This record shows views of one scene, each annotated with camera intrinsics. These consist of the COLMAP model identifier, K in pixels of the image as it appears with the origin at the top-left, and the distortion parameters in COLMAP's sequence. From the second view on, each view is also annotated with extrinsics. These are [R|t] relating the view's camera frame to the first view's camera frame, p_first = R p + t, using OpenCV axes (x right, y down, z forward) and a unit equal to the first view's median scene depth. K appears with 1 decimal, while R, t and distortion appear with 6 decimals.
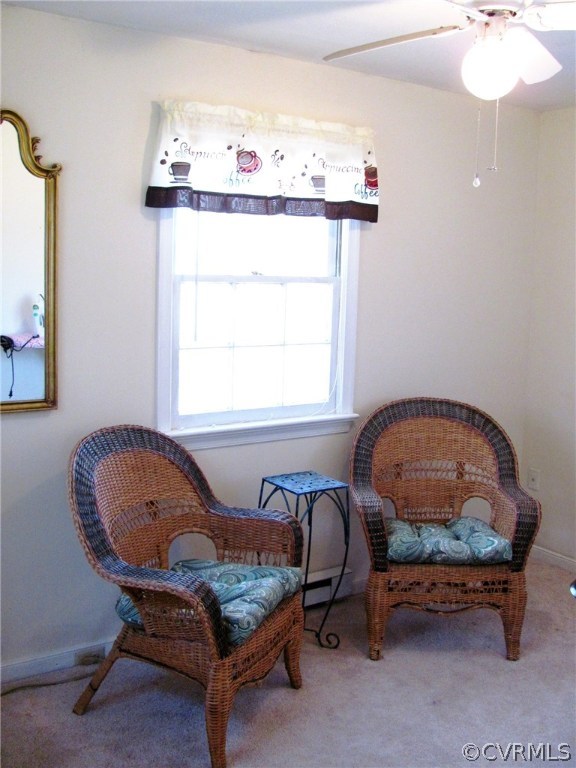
lens RADIAL K [[807.1, 0, 288.0], [0, 807.1, 384.0], [0, 0, 1]] dist [-0.209686, 0.246859]
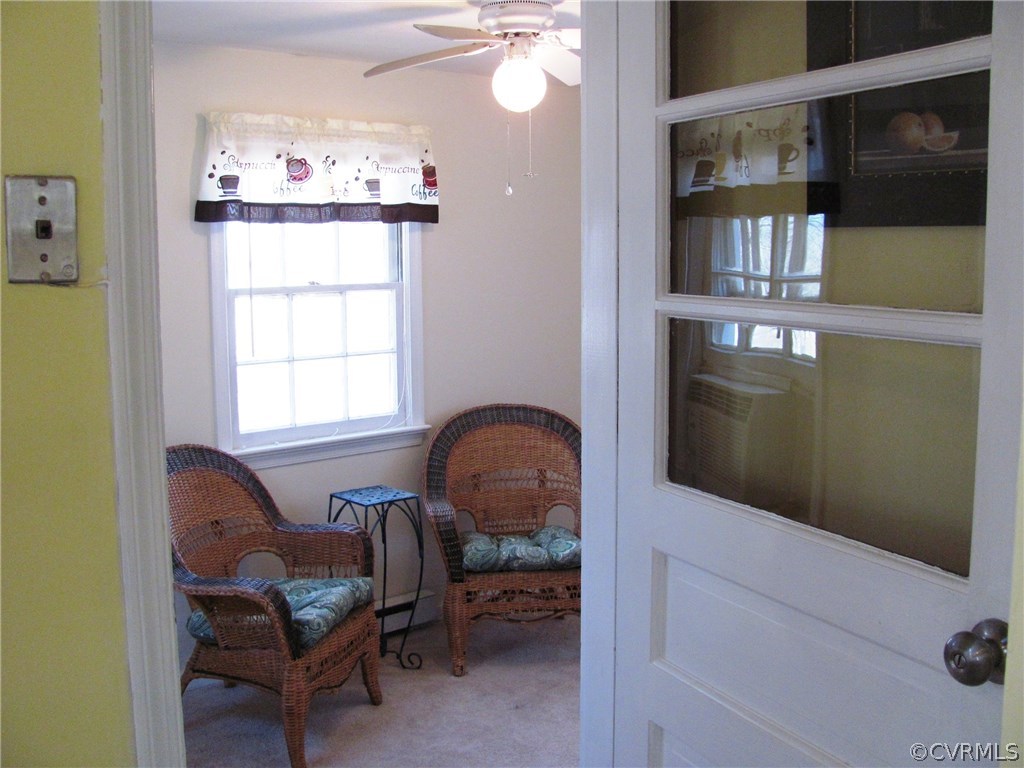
lens RADIAL K [[1076.1, 0, 512.0], [0, 1076.1, 384.0], [0, 0, 1]] dist [-0.209686, 0.246859]
pose [[0.991336, -0.054104, 0.119692, 0.039745], [0.057287, 0.998085, -0.023314, 0.028338], [-0.118202, 0.029969, 0.992537, -0.314267]]
